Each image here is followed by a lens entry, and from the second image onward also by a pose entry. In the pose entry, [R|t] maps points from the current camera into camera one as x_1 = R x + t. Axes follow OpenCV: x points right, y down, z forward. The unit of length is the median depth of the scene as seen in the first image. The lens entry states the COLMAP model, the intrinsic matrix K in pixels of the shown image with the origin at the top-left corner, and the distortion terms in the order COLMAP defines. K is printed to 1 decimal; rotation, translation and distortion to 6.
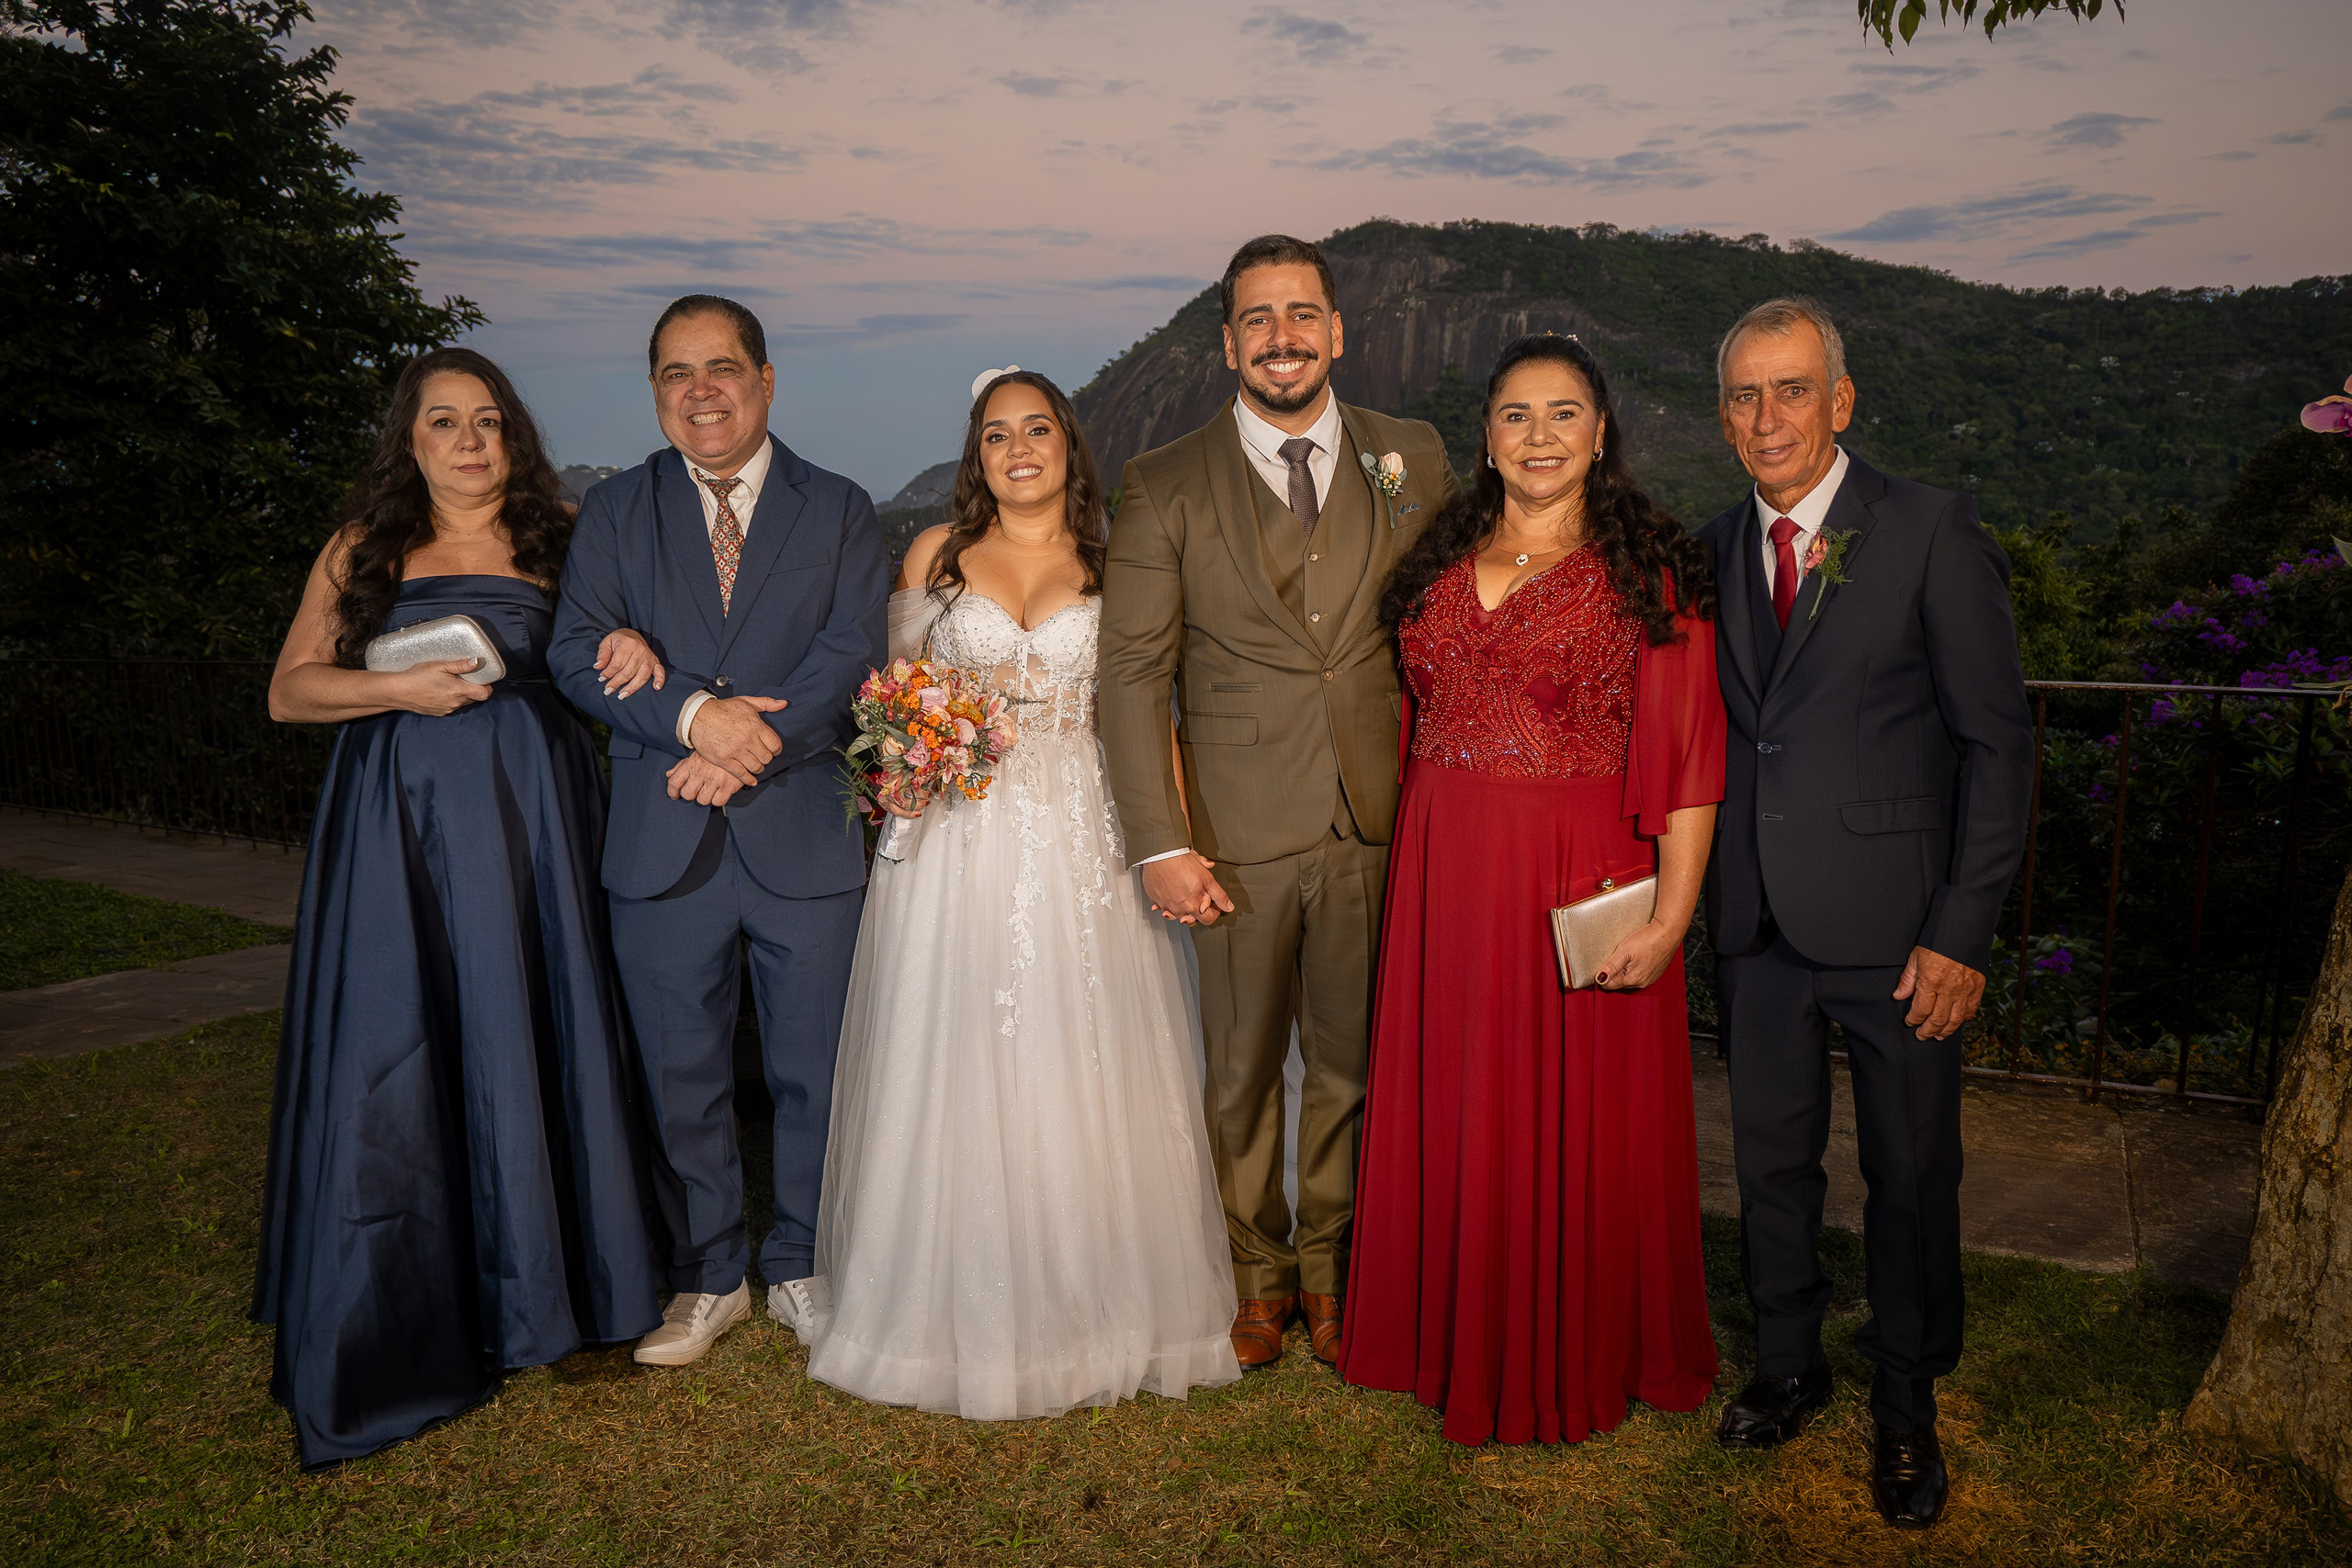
lens RADIAL K [[1835.7, 0, 1175.1], [0, 1835.7, 785.5], [0, 0, 1]] dist [-0.010171, 0.004301]
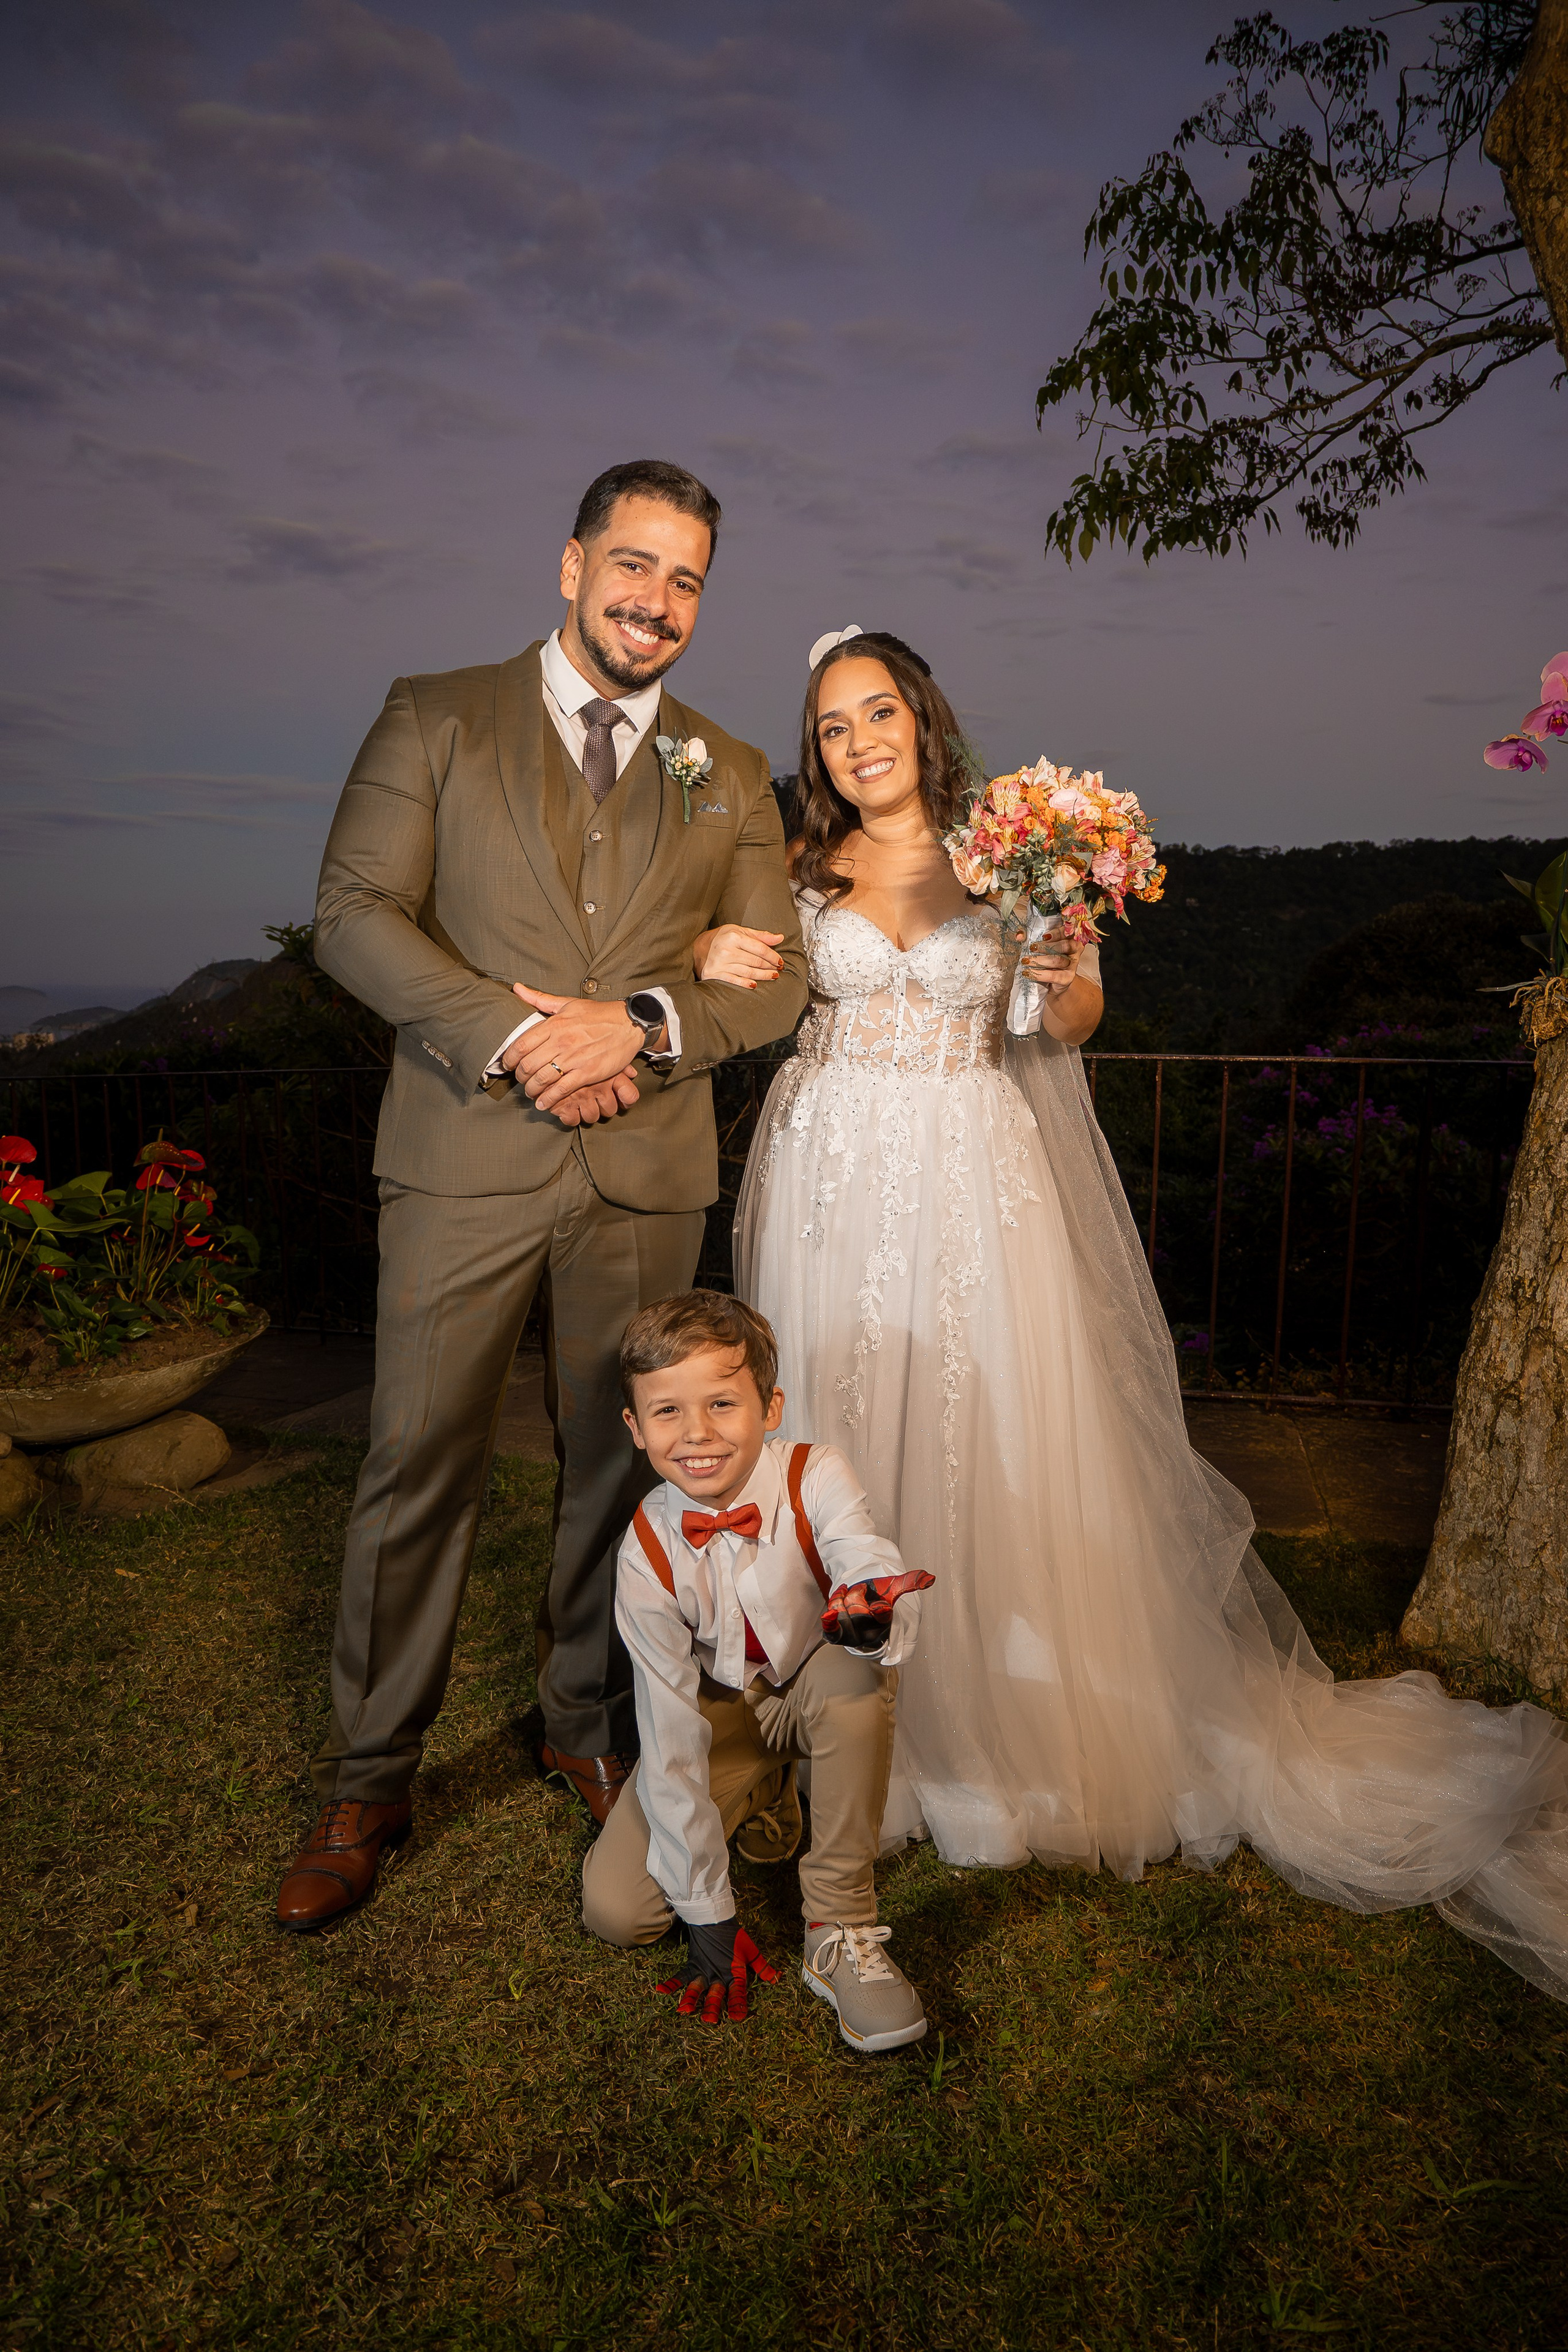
lens RADIAL K [[1587.3, 0, 785.9], [0, 1587.3, 1184.5], [0, 0, 1]] dist [-0.001841, -0.002404]
pose [[0.976514, -0.007267, 0.215330, -0.024696], [0.015896, 0.999137, -0.038371, 0.056637], [-0.214865, 0.040893, 0.975787, 0.056279]]
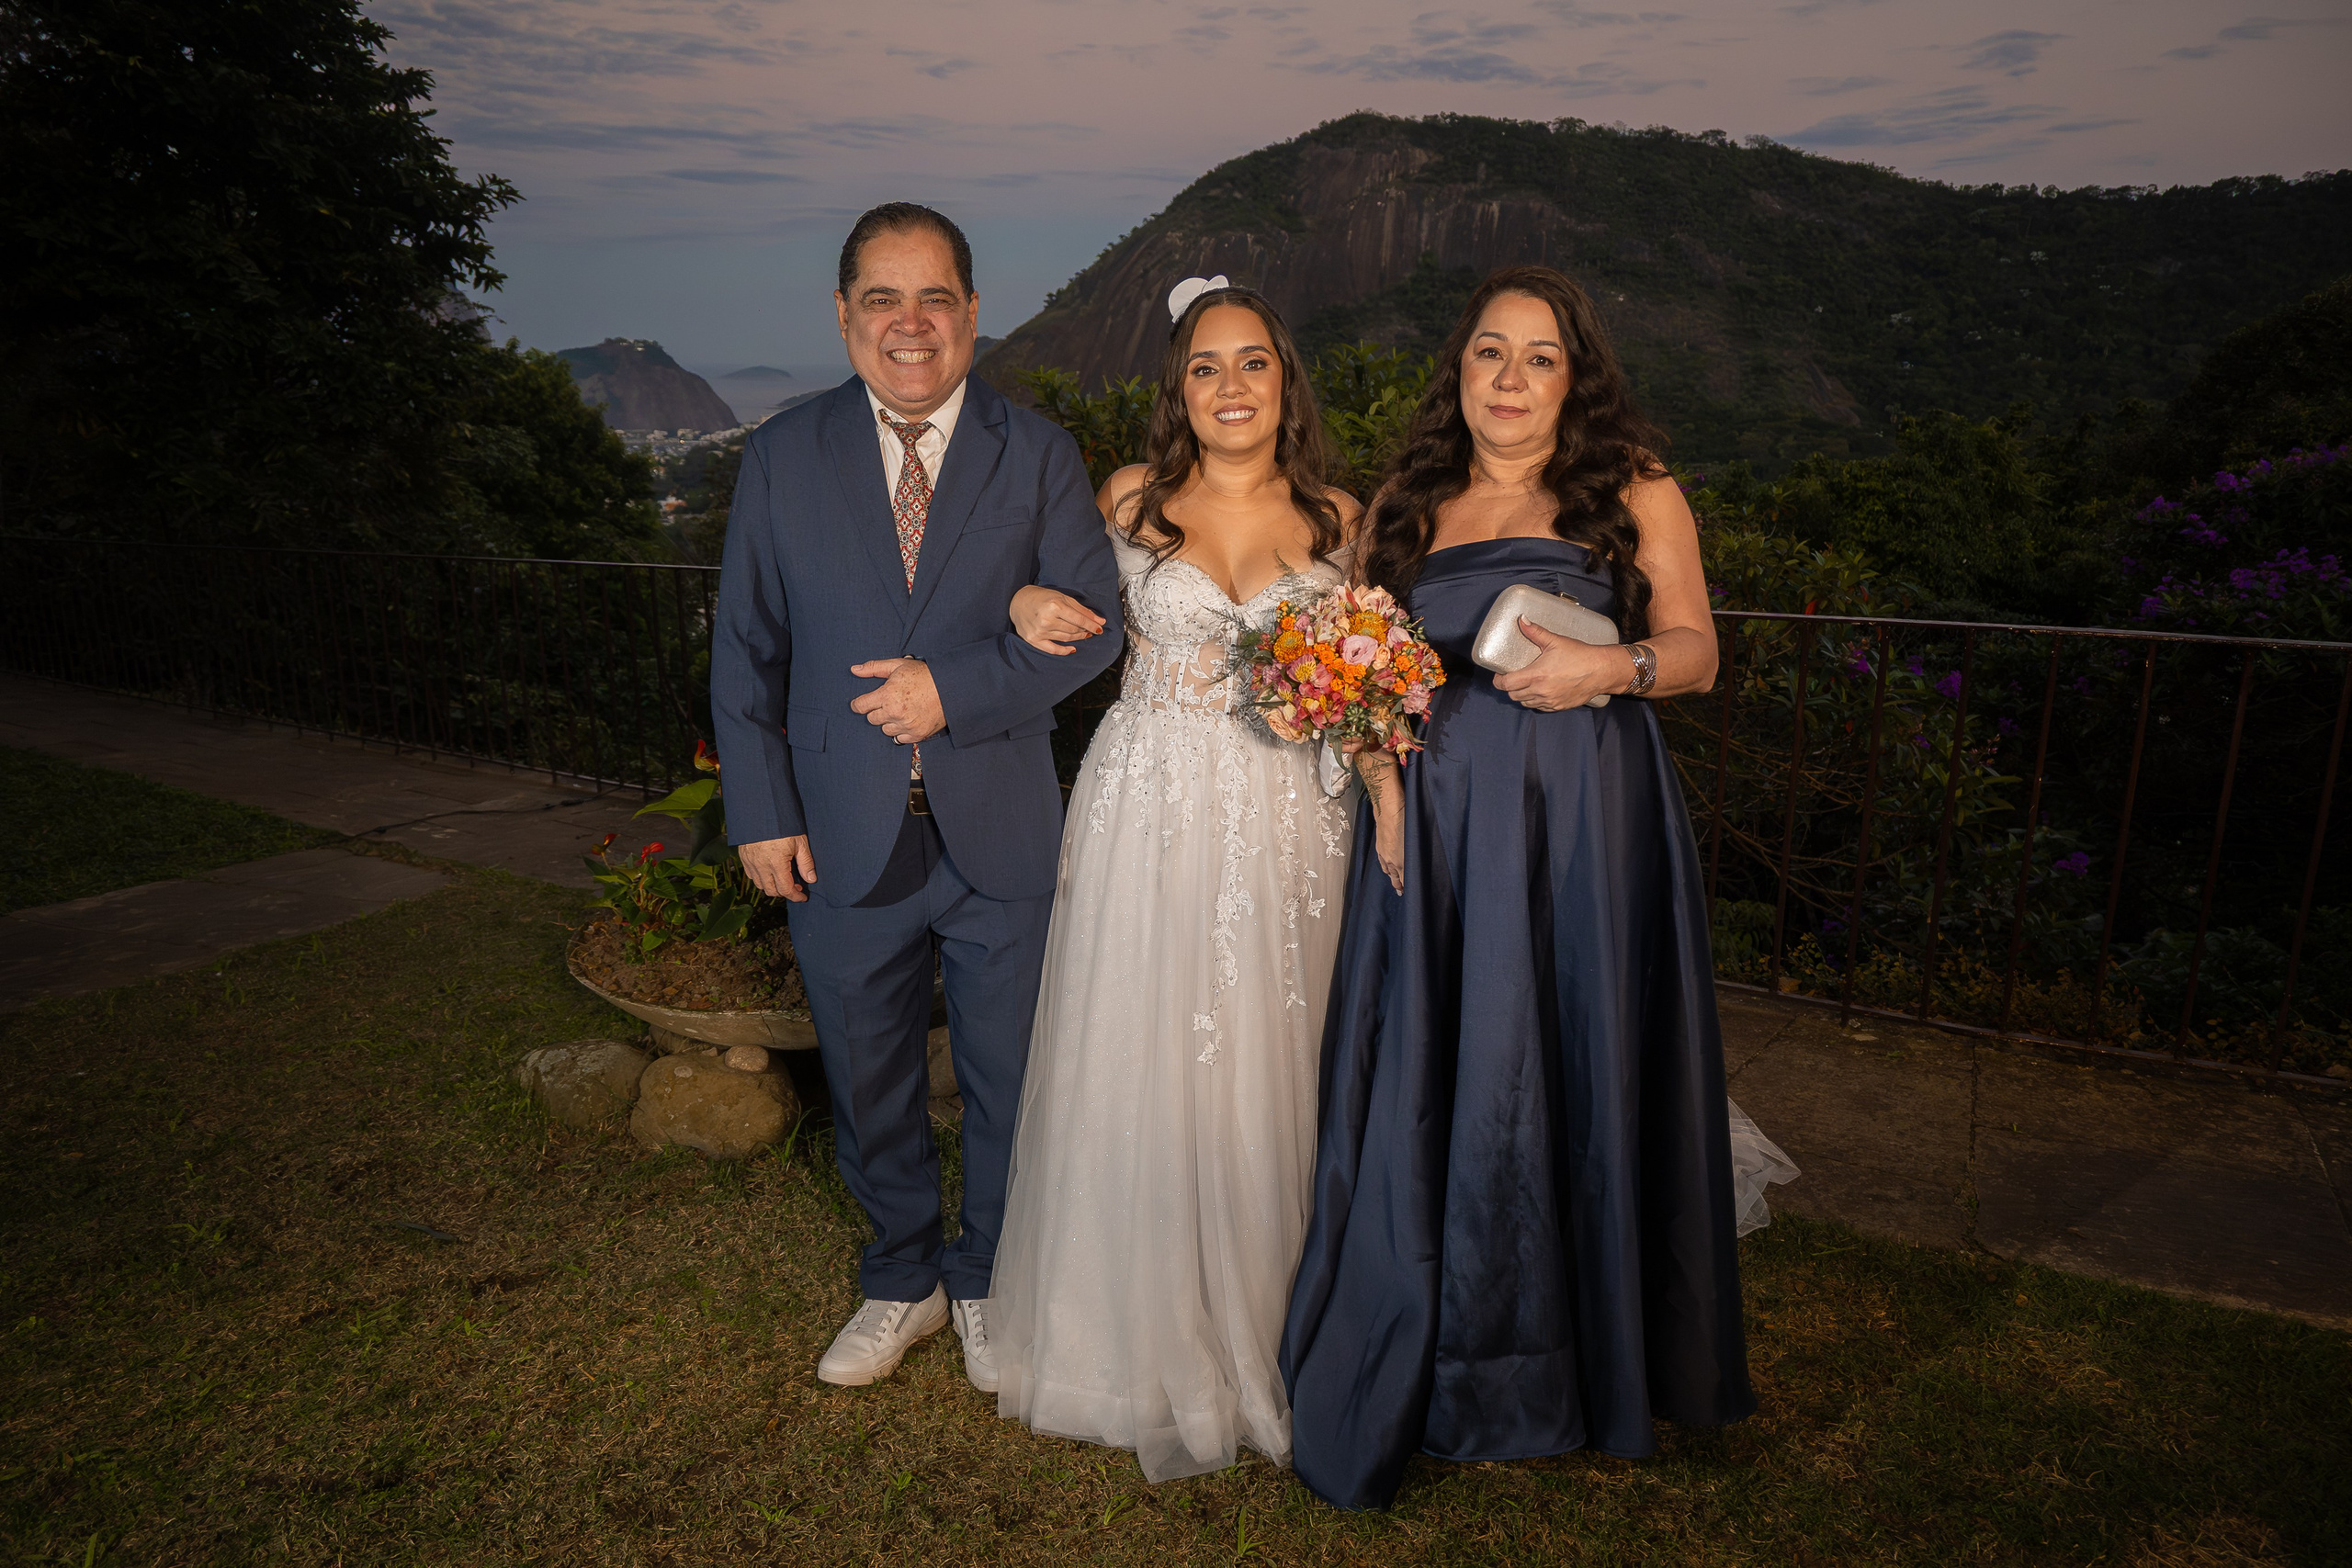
lens RADIAL K [[1665.7, 0, 1180.1], [0, 1665.7, 788.4], [0, 0, 1]] dist [-0.005205, 0.001595]
pose [[0.999930, 0.008450, 0.008319, -0.052699], [-0.009146, 0.996115, 0.087588, -0.046315], [-0.007546, -0.087658, 0.996122, 0.171665]]
